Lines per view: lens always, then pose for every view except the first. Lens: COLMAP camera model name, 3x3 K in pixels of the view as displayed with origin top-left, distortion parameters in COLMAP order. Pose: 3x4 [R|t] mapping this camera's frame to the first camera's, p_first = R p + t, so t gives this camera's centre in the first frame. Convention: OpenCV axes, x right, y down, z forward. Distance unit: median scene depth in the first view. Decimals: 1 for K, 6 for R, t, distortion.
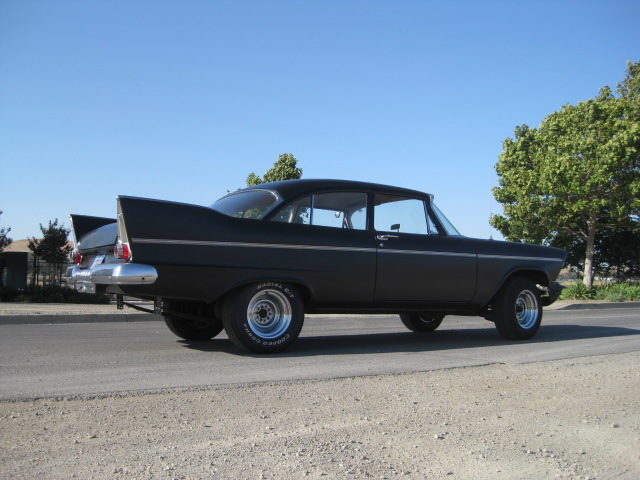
lens RADIAL K [[701.4, 0, 320.0], [0, 701.4, 240.0], [0, 0, 1]] dist [-0.145897, 0.011058]
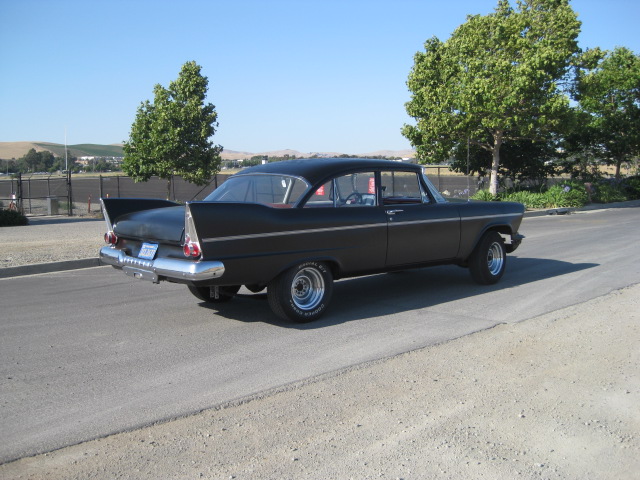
lens RADIAL K [[701.4, 0, 320.0], [0, 701.4, 240.0], [0, 0, 1]] dist [-0.145897, 0.011058]
pose [[0.985816, -0.042777, 0.162286, -0.183338], [0.016842, 0.987306, 0.157934, -0.121140], [-0.166982, -0.152960, 0.974023, -0.092937]]
